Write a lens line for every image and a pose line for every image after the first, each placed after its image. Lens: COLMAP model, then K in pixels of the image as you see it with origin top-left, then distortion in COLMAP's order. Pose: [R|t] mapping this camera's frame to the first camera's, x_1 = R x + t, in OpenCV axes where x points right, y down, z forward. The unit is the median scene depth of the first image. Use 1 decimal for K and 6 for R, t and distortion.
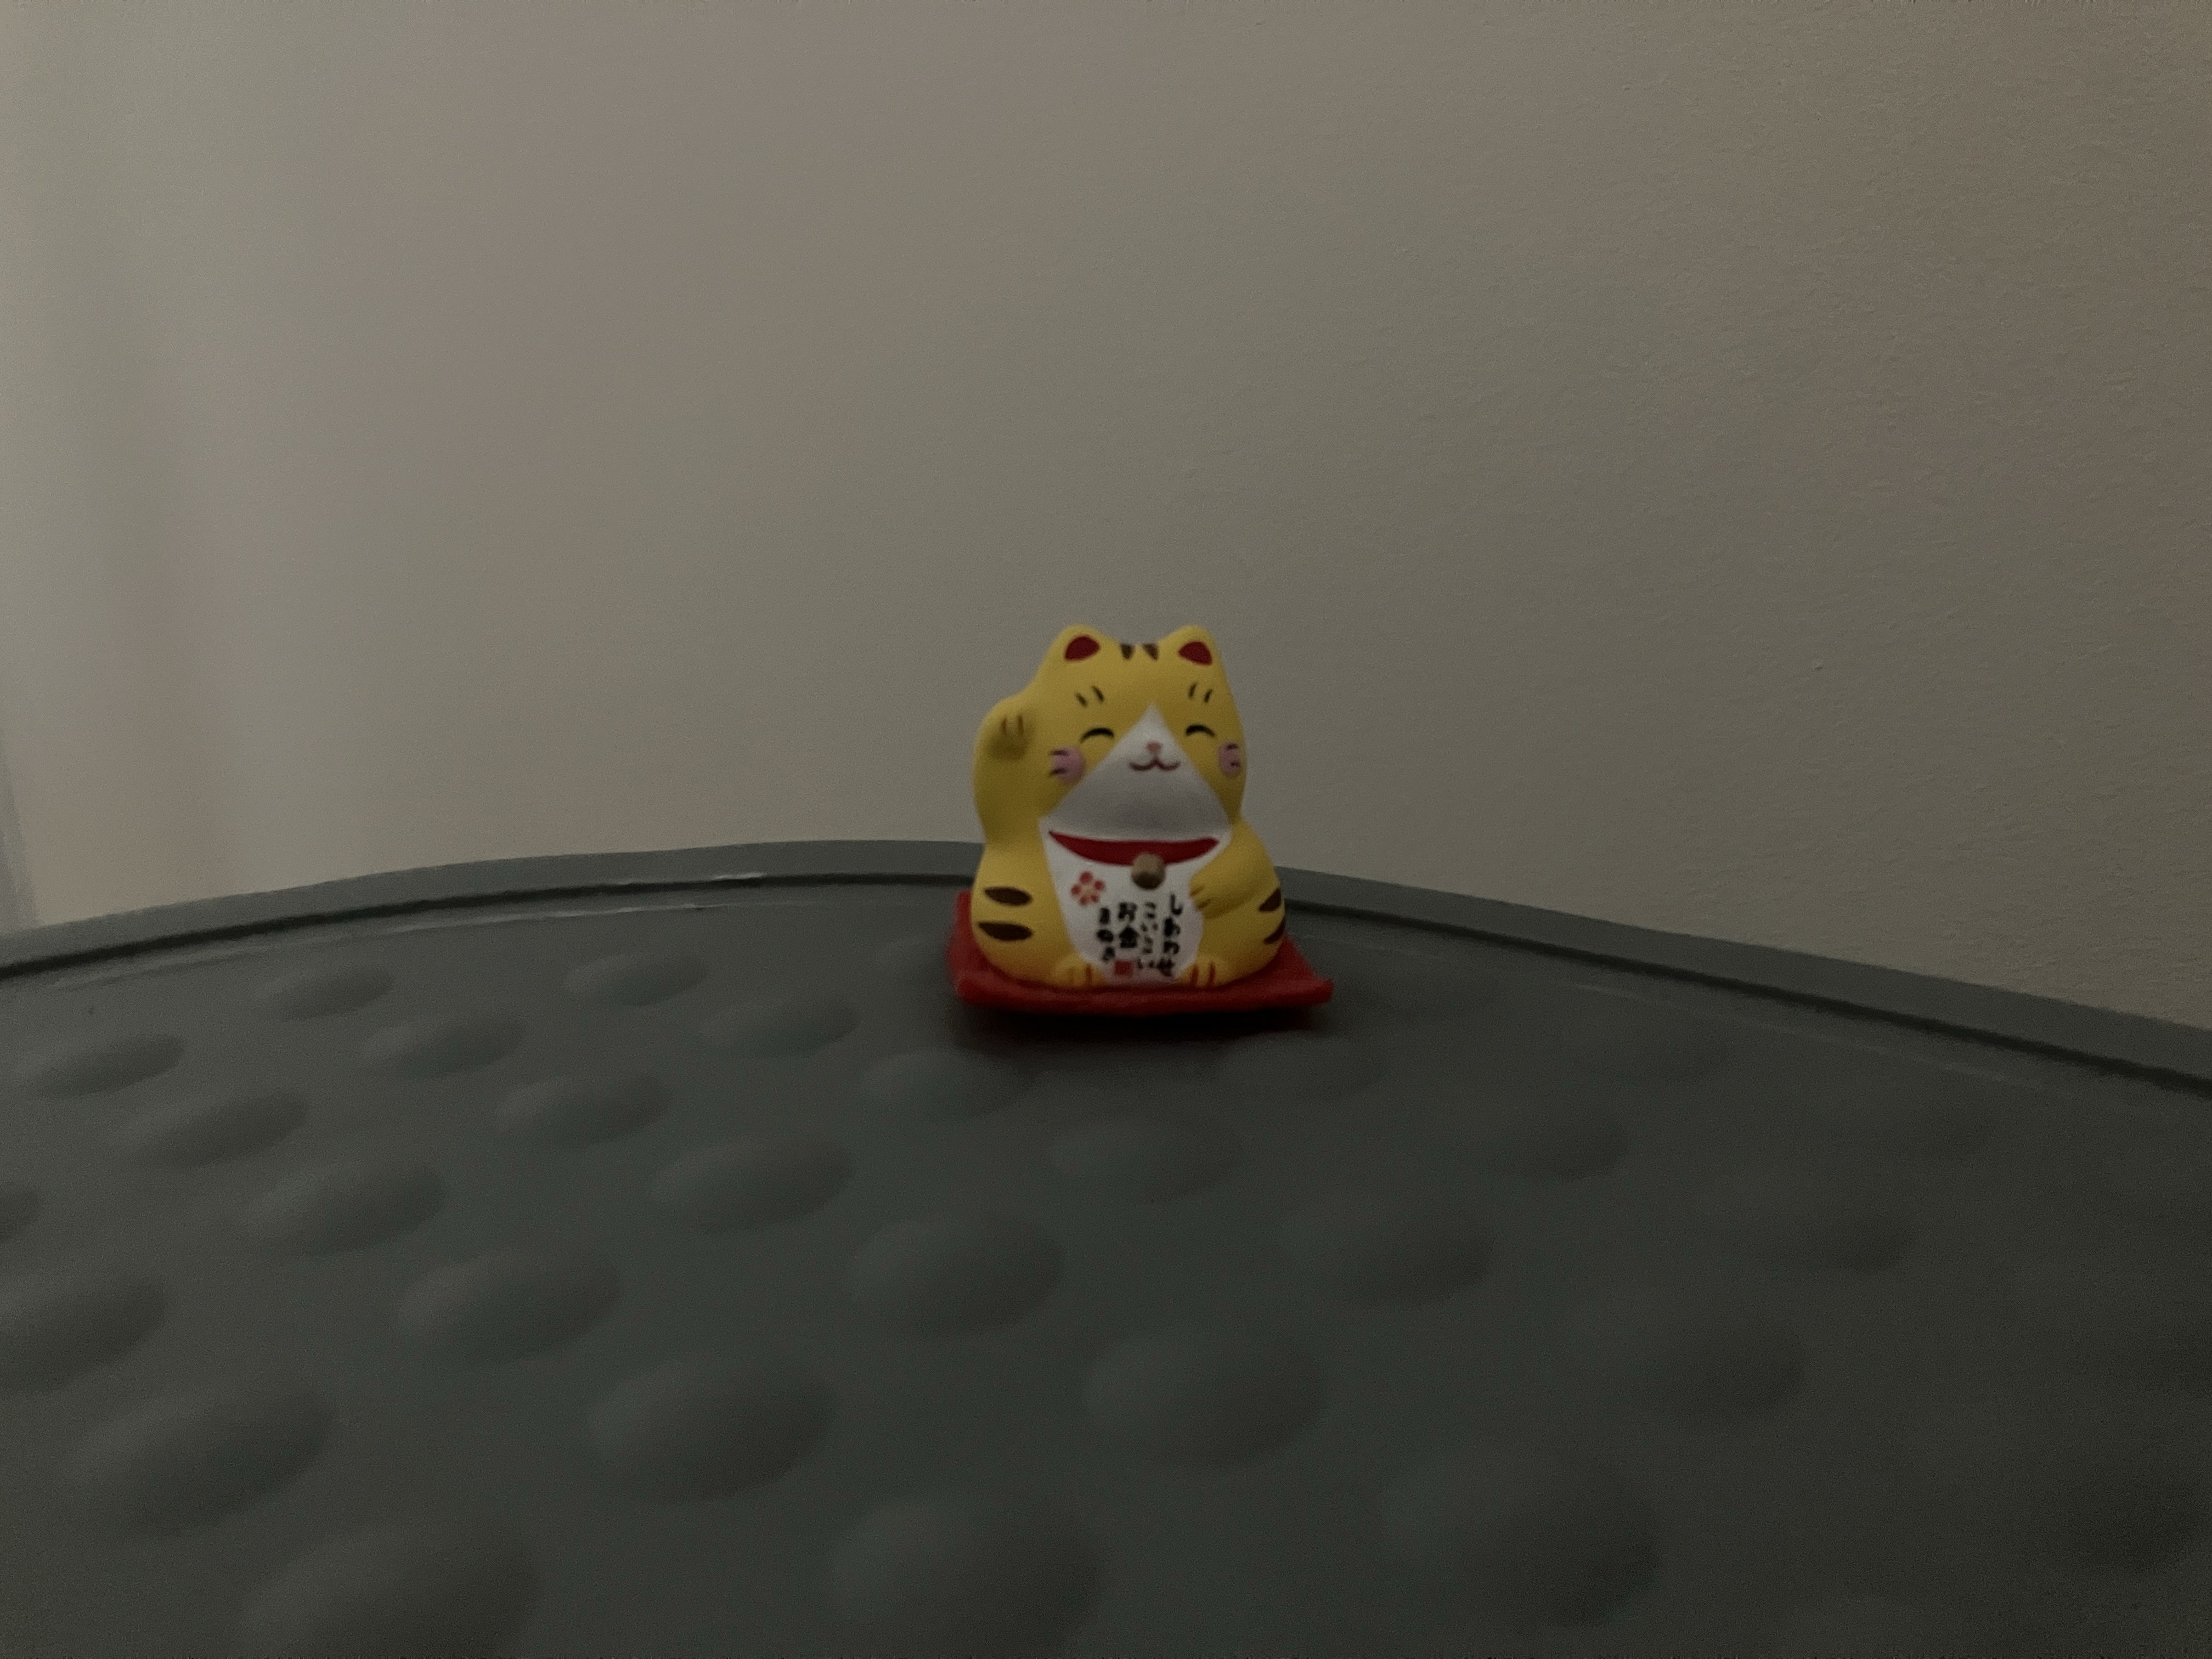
lens RADIAL K [[1812.4, 0, 1111.3], [0, 1812.4, 820.0], [0, 0, 1]] dist [0.005724, -0.000013]
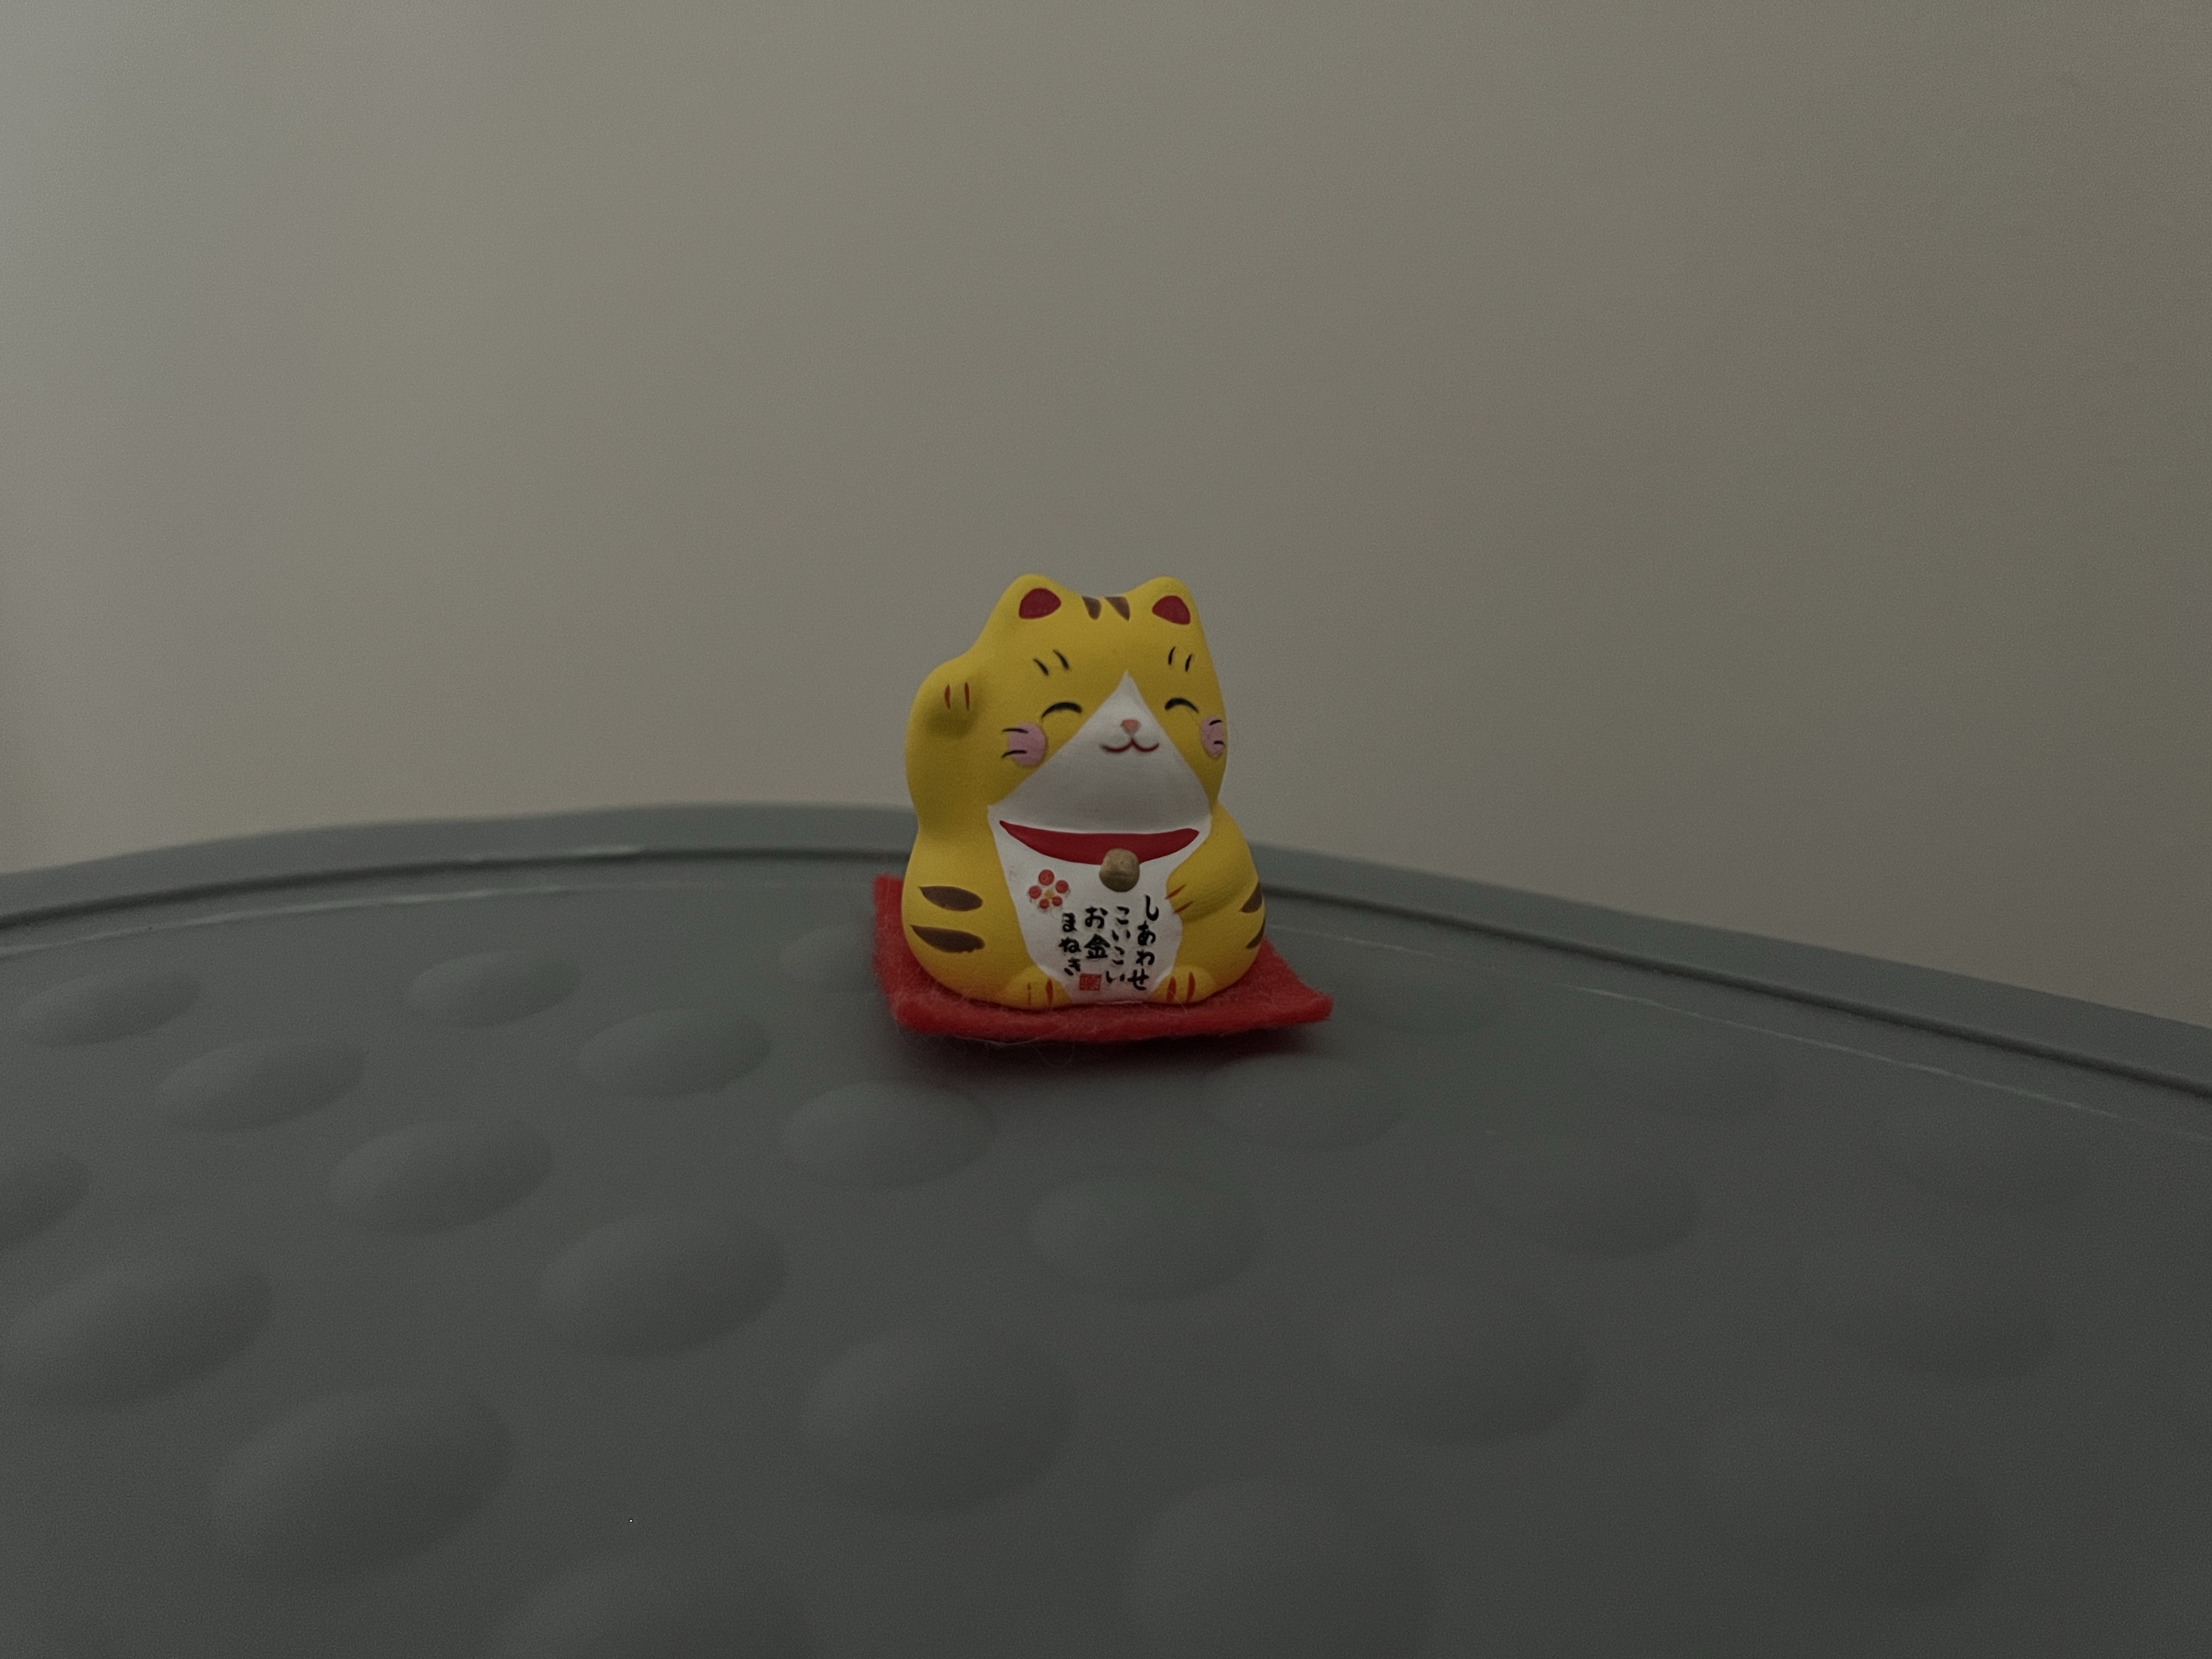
lens RADIAL K [[1671.9, 0, 1099.6], [0, 1671.9, 837.5], [0, 0, 1]] dist [-0.008916, -0.002313]
pose [[0.993725, -0.003780, 0.111788, -0.076396], [-0.004860, 0.997026, 0.076908, -0.046963], [-0.111746, -0.076969, 0.990752, 0.222647]]
